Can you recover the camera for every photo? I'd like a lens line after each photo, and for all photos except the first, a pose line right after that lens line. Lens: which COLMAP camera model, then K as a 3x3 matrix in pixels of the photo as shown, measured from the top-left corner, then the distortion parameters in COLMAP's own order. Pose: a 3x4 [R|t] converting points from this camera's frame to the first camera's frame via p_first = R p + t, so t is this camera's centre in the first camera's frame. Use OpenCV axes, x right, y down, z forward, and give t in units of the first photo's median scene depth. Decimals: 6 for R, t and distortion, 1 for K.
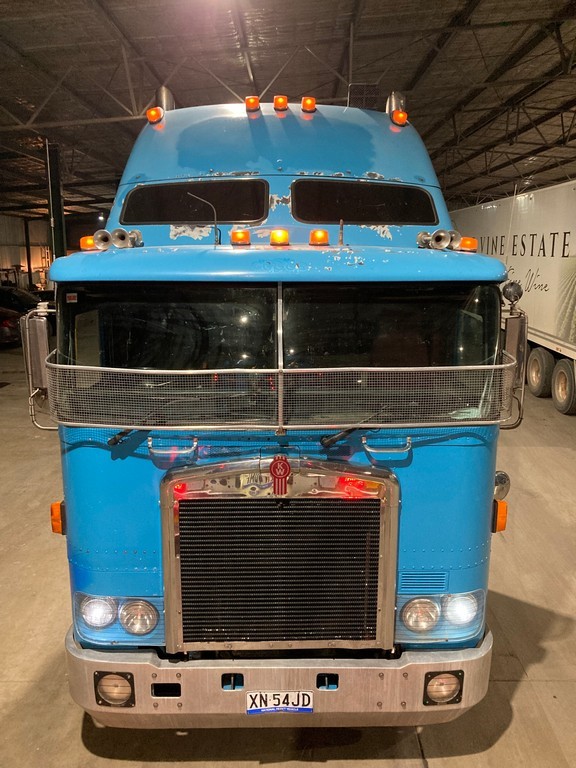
lens RADIAL K [[634.6, 0, 284.3], [0, 634.6, 384.2], [0, 0, 1]] dist [0.003077, 0.016054]
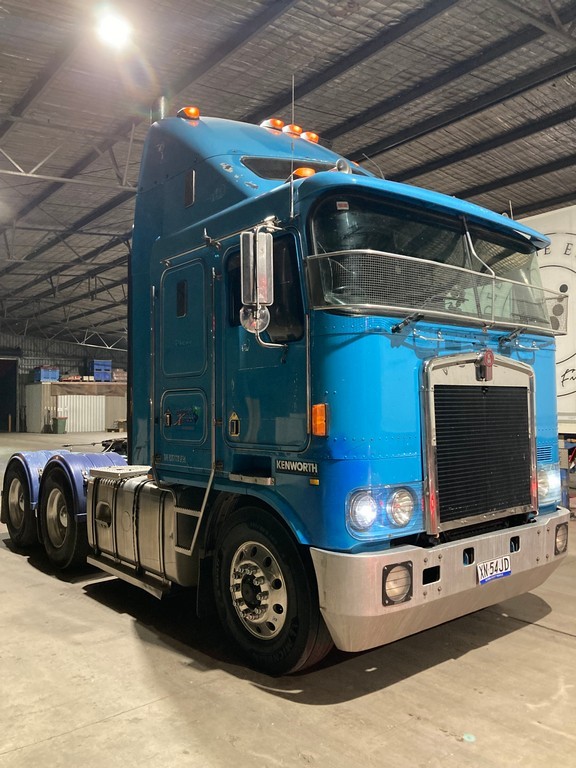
lens RADIAL K [[634.6, 0, 284.3], [0, 634.6, 384.2], [0, 0, 1]] dist [0.003077, 0.016054]
pose [[0.777984, 0.014253, 0.628123, -1.033844], [0.142607, 0.969643, -0.198634, 0.348557], [-0.611886, 0.244109, 0.752334, 0.283145]]
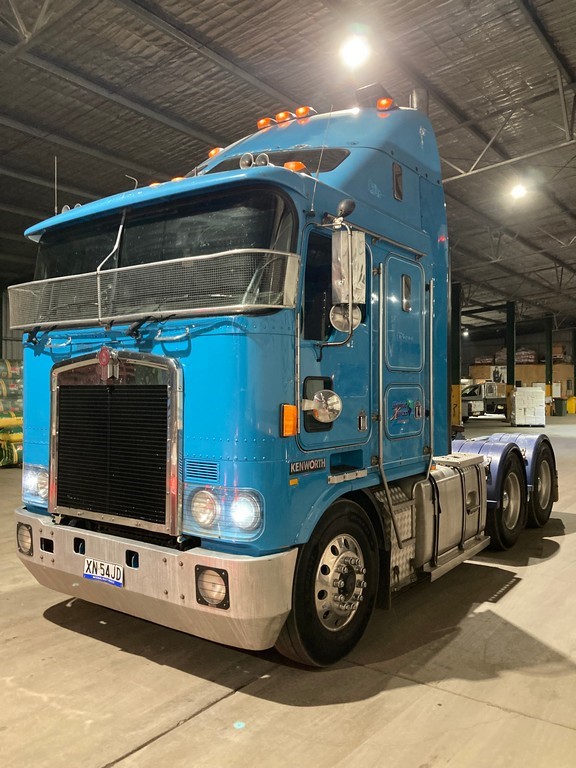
lens RADIAL K [[628.9, 0, 288.0], [0, 628.9, 384.0], [0, 0, 1]] dist [0.003600, 0.010674]
pose [[0.802899, -0.002722, -0.596109, 0.931368], [-0.122087, 0.978042, -0.168905, 0.321269], [0.583479, 0.208391, 0.784936, 0.238453]]
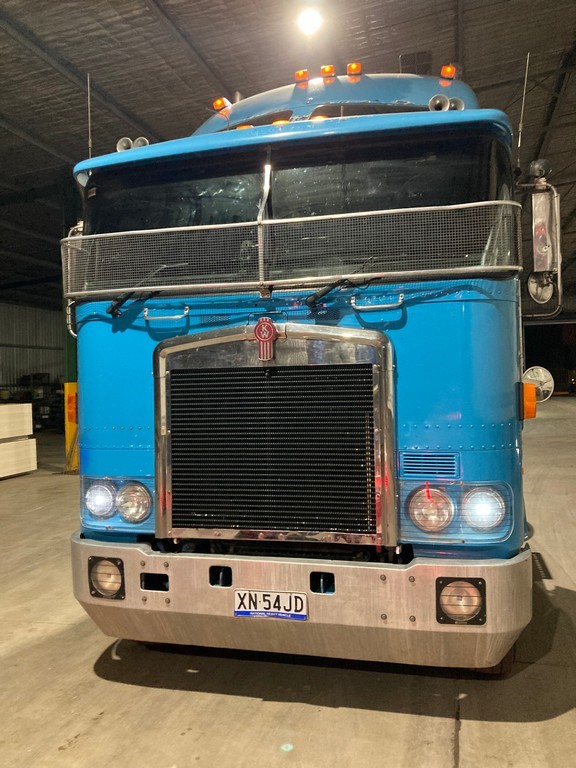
lens RADIAL K [[634.6, 0, 284.3], [0, 634.6, 384.2], [0, 0, 1]] dist [0.003077, 0.016054]
pose [[0.964672, -0.022132, -0.262521, 0.253081], [-0.031137, 0.979904, -0.197026, 0.372128], [0.261606, 0.198240, 0.944597, 0.101792]]
